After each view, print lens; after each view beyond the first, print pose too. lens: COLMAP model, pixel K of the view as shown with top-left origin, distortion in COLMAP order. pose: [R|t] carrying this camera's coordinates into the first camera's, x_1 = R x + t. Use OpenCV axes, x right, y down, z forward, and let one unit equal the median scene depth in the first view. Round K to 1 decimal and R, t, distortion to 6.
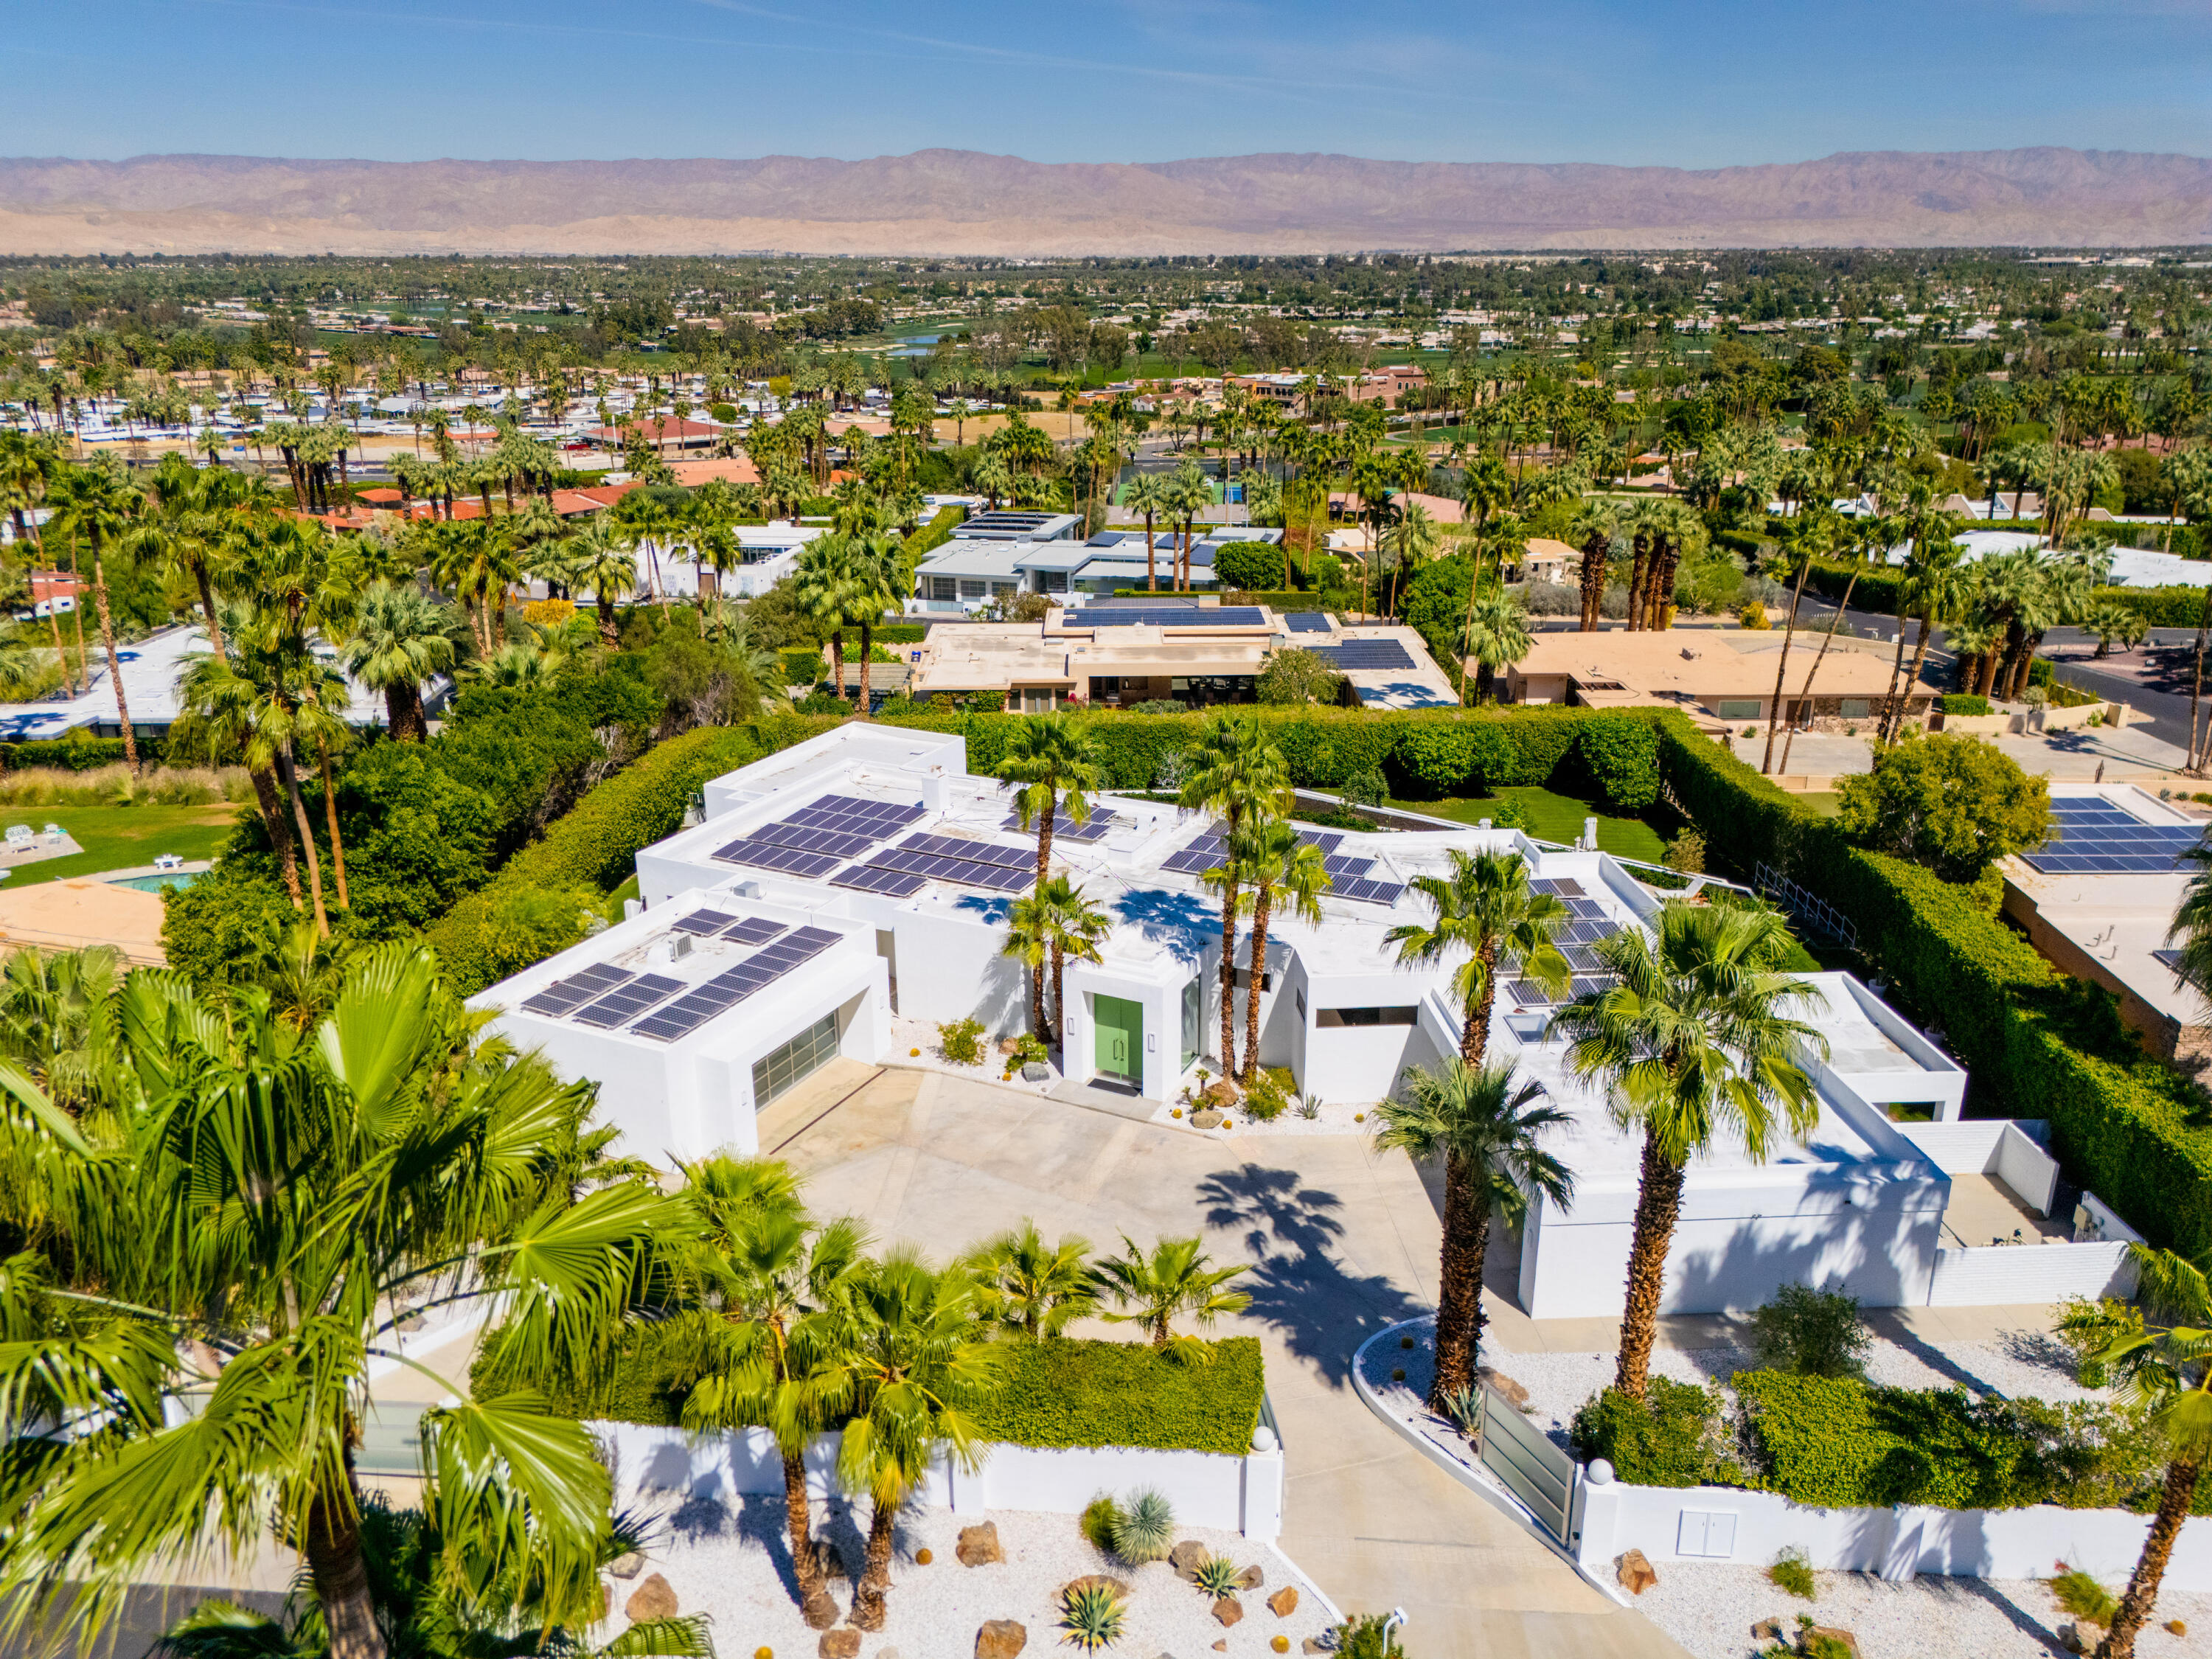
lens RADIAL K [[1644.1, 0, 1115.0], [0, 1644.1, 836.3], [0, 0, 1]] dist [0.057549, -0.040996]
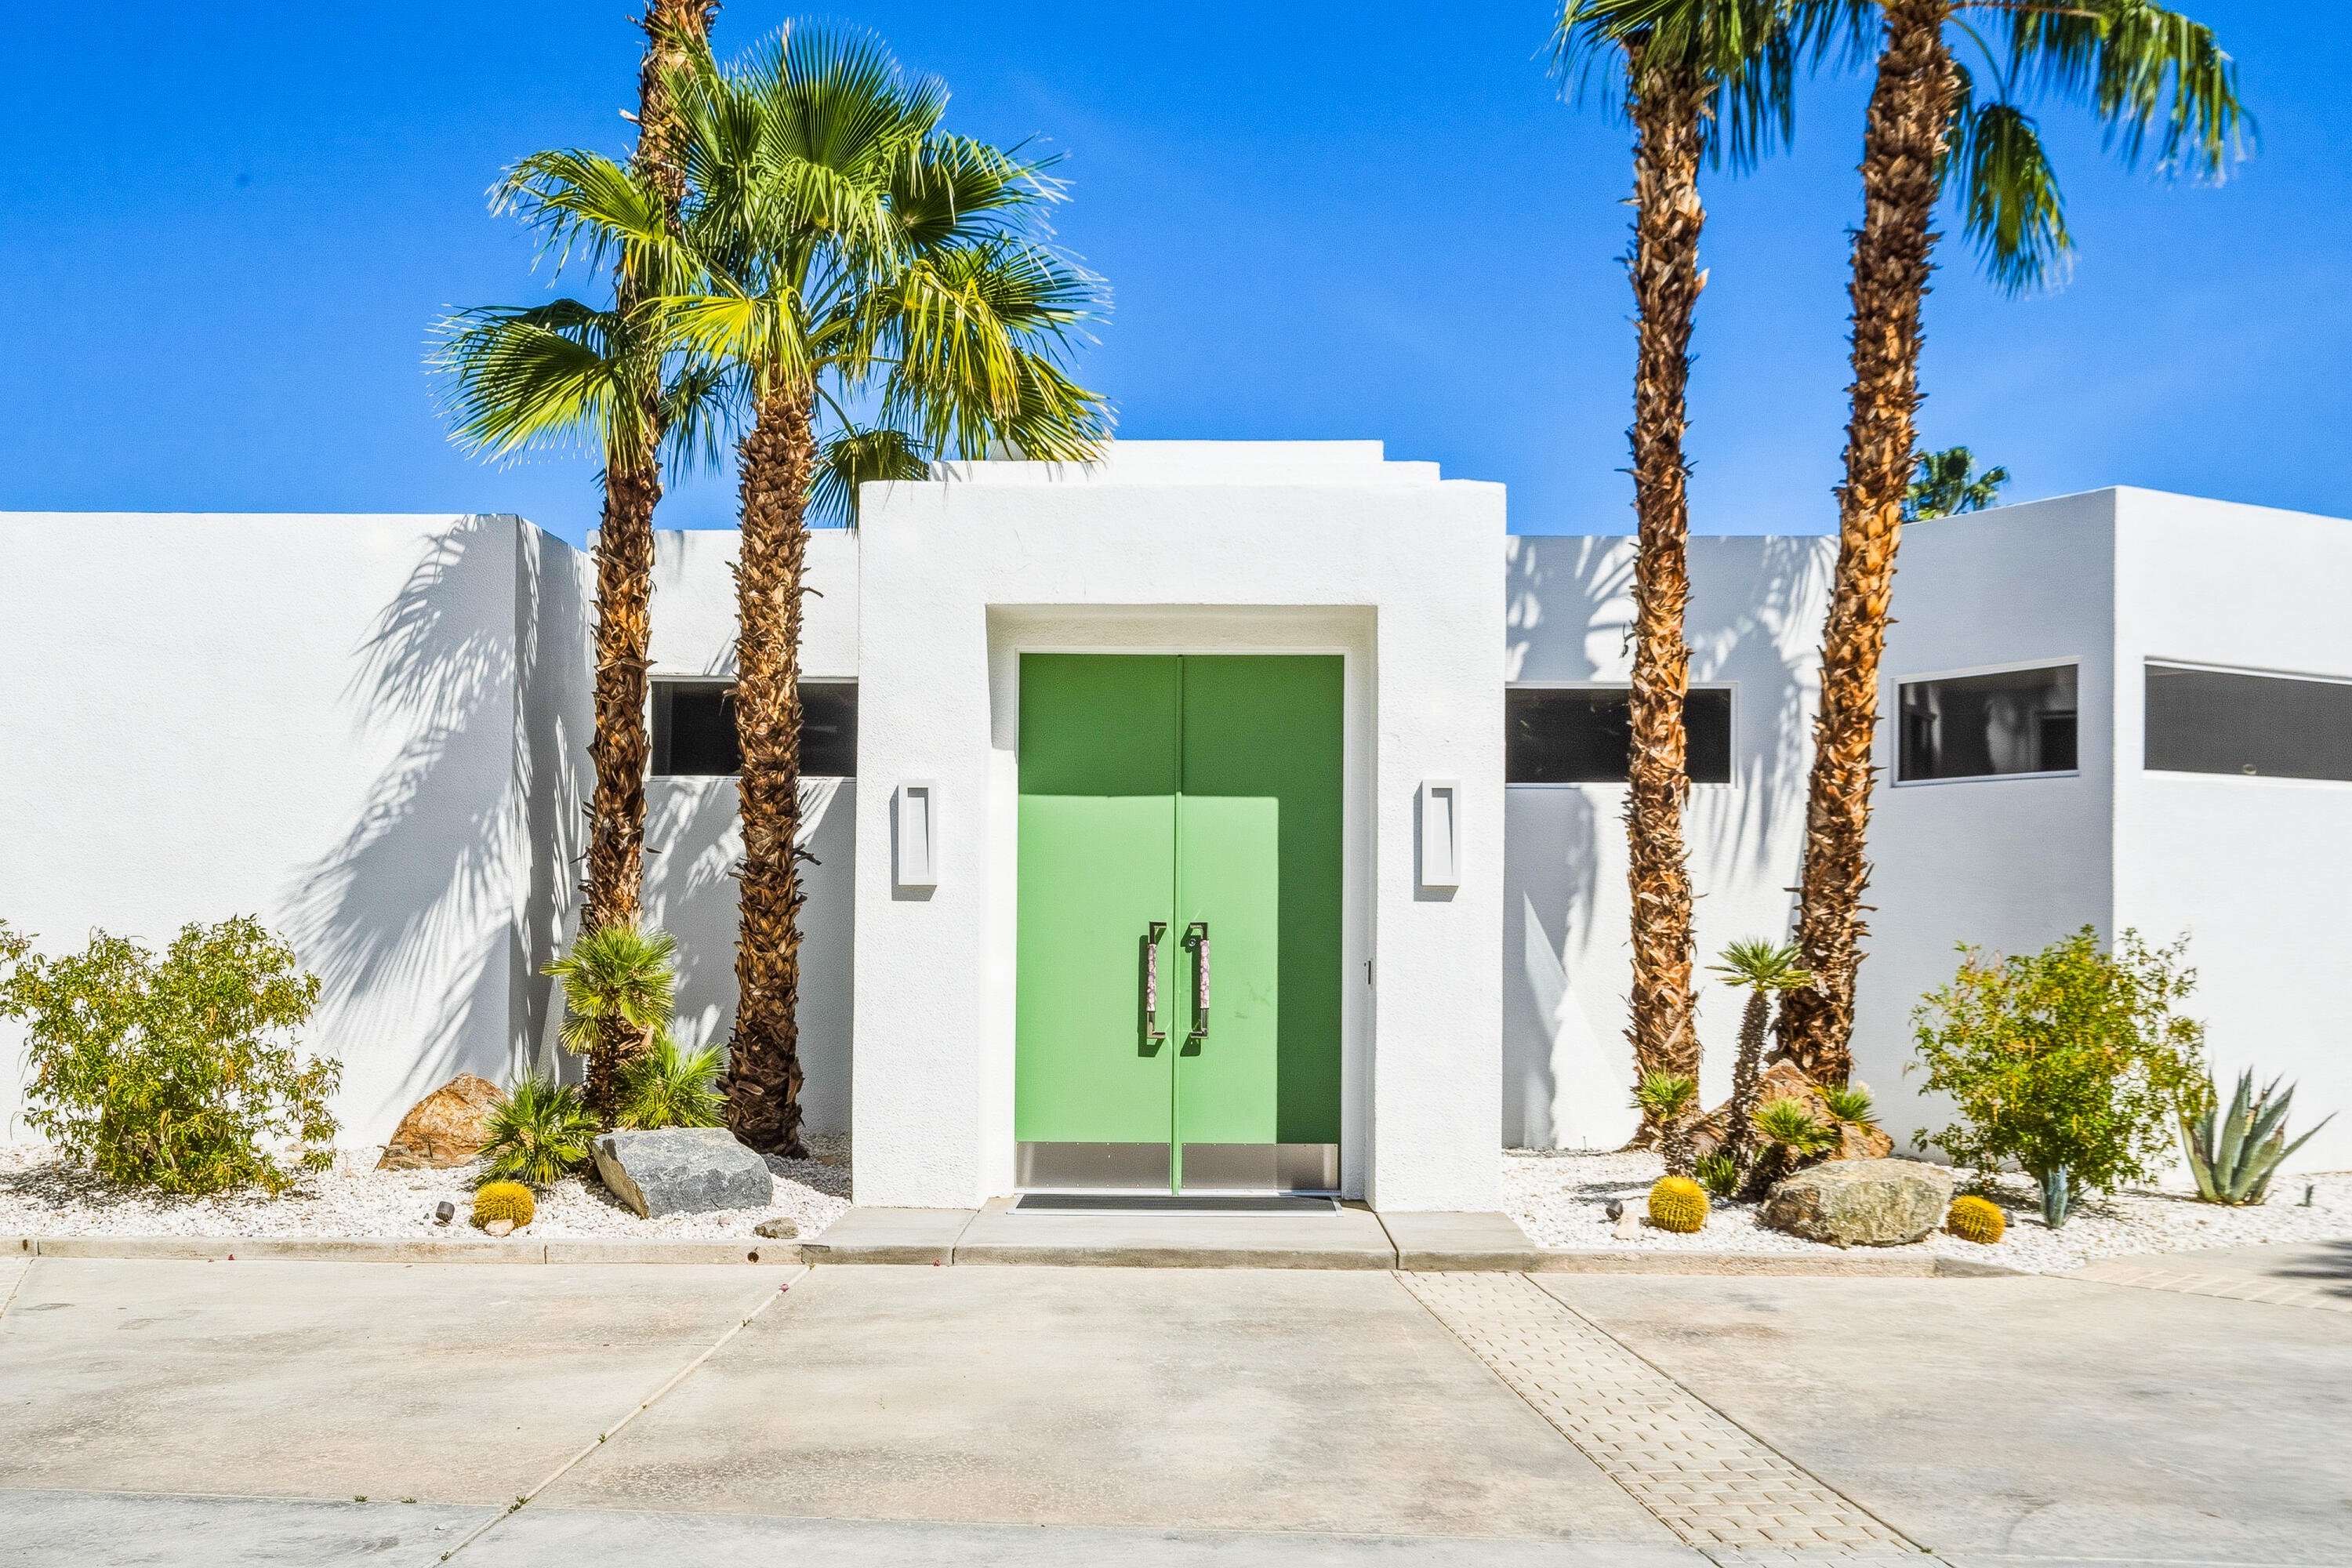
lens RADIAL K [[2286.3, 0, 1168.1], [0, 2286.3, 781.0], [0, 0, 1]] dist [0.003455, 0.000000]
pose [[0.905007, 0.015544, 0.425112, -0.101111], [0.135141, 0.937059, -0.321960, 0.185735], [-0.403360, 0.348826, 0.845944, 0.775557]]
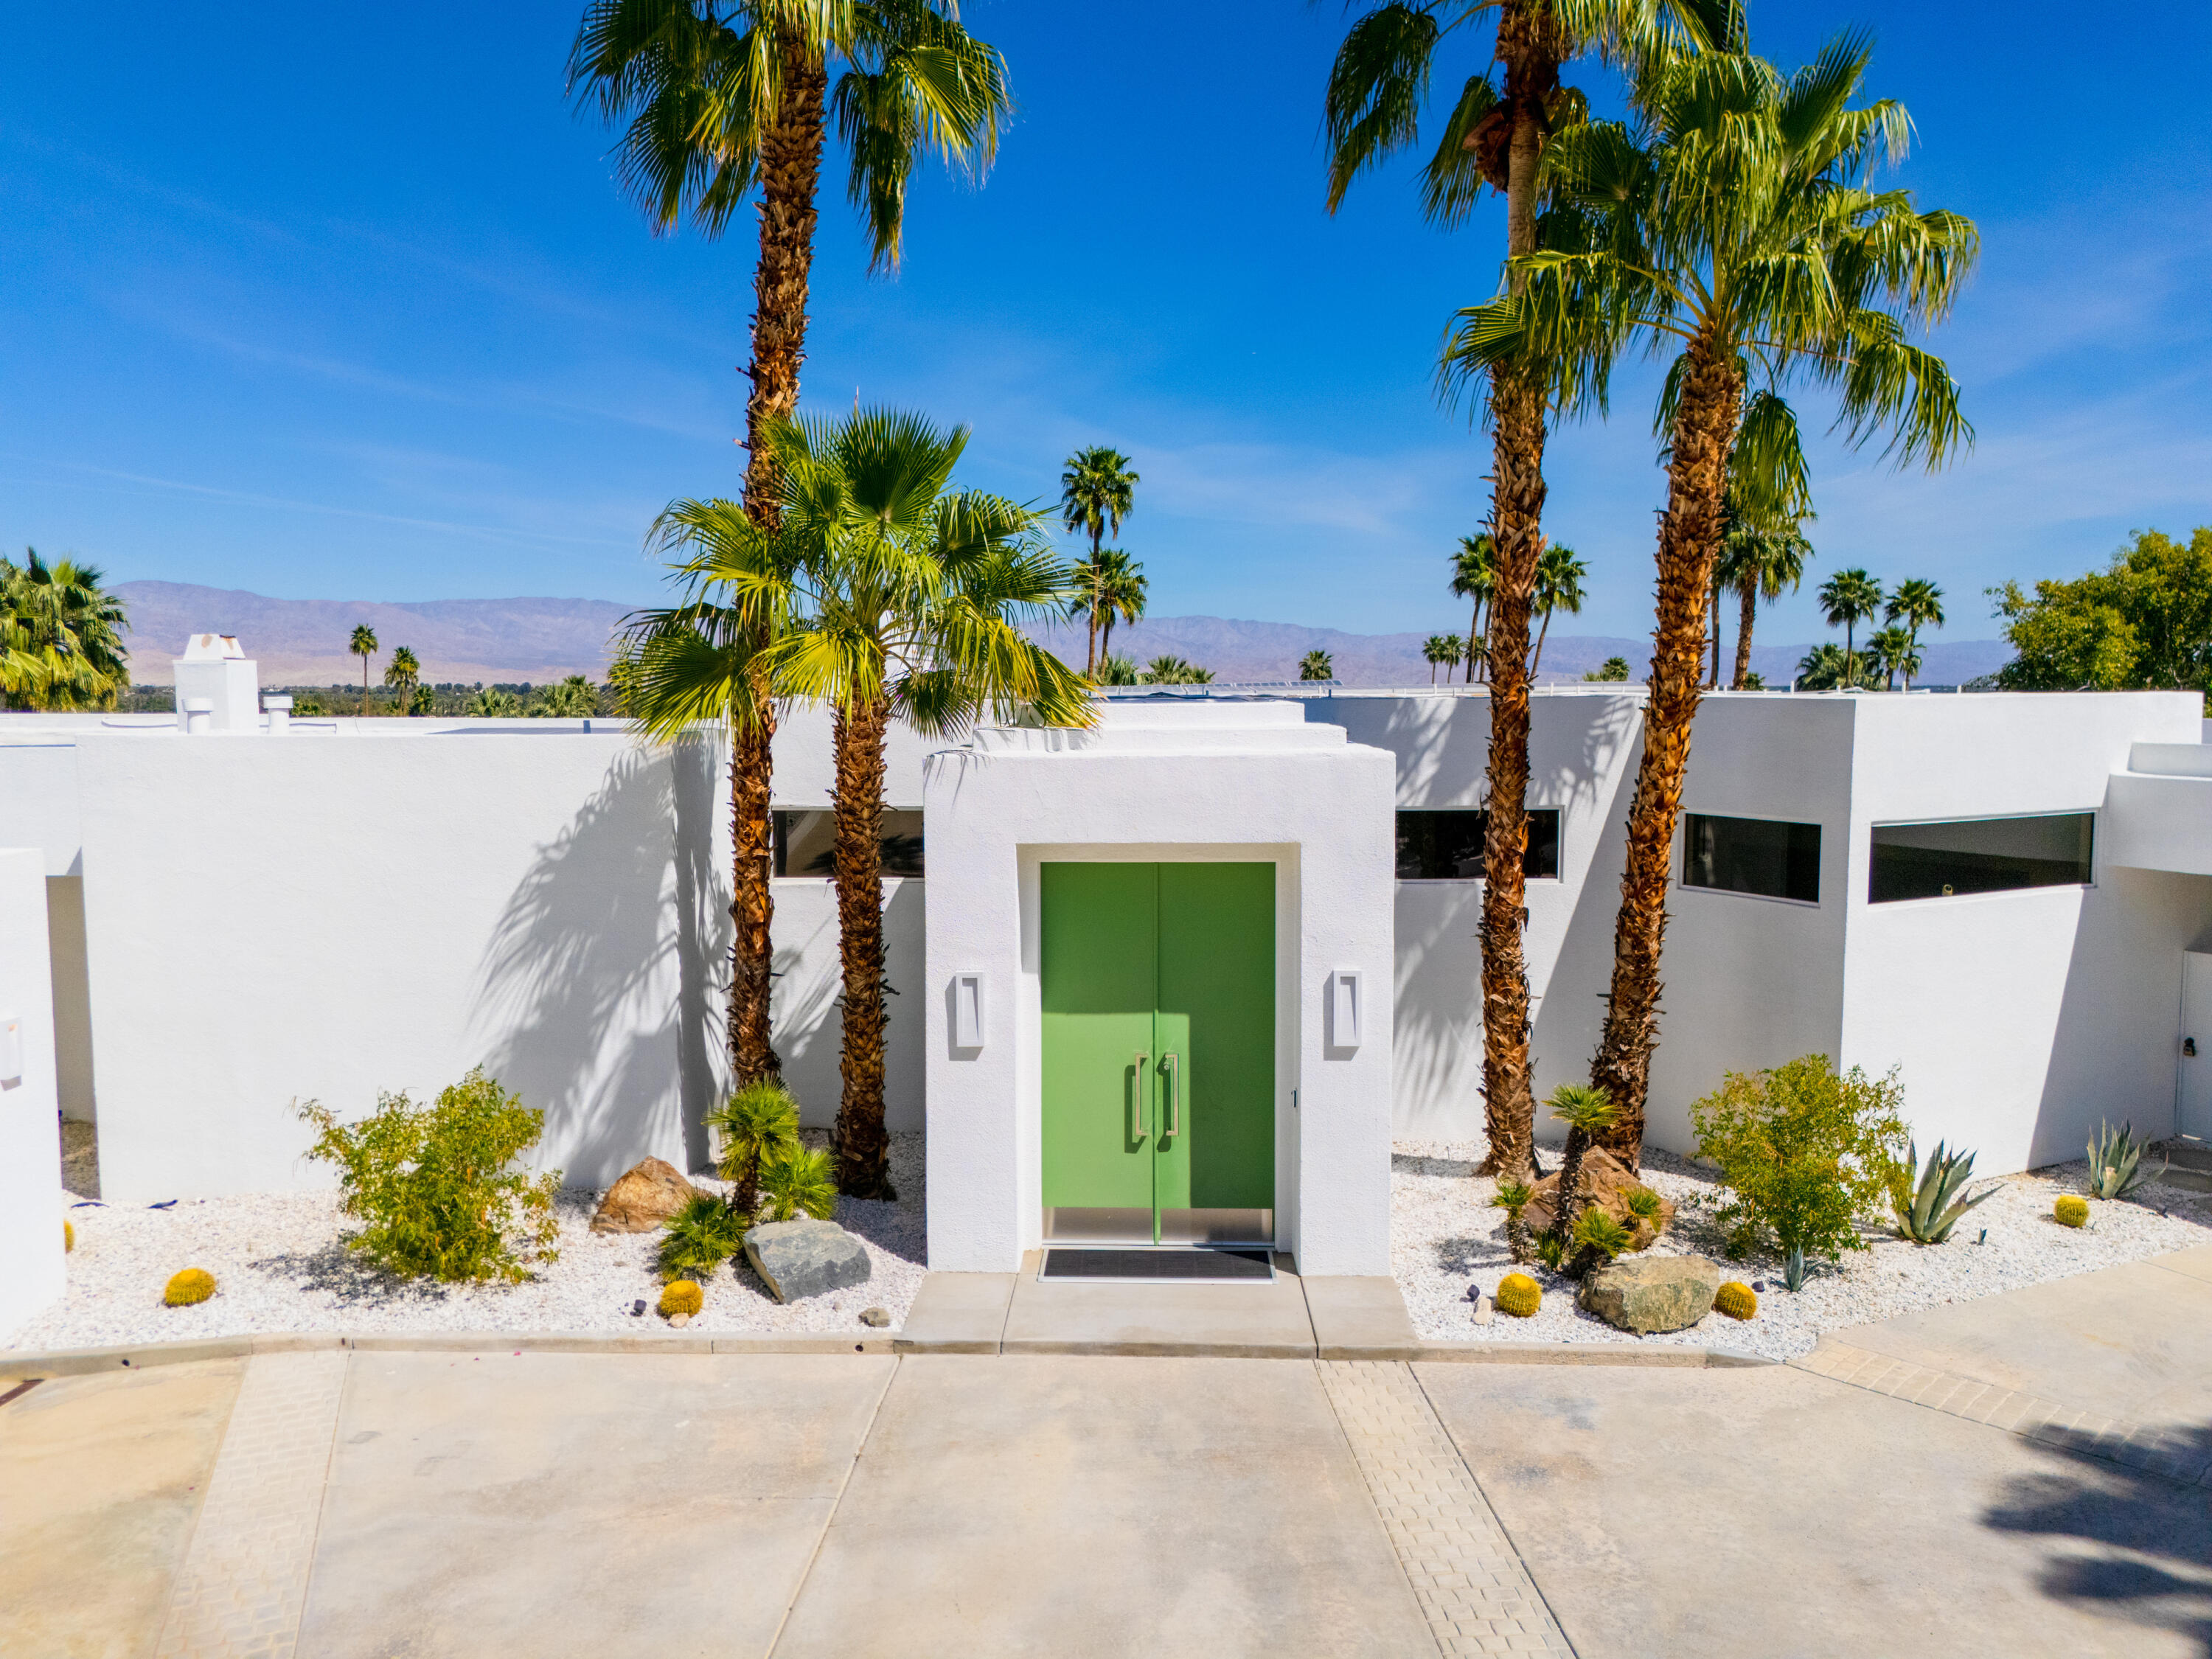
lens RADIAL K [[1644.1, 0, 1101.3], [0, 1644.1, 824.8], [0, 0, 1]] dist [0.057549, -0.040996]
pose [[0.914764, -0.035418, 0.402433, -0.100822], [0.137610, 0.963895, -0.227967, 0.142732], [-0.379829, 0.263915, 0.886611, 0.764272]]
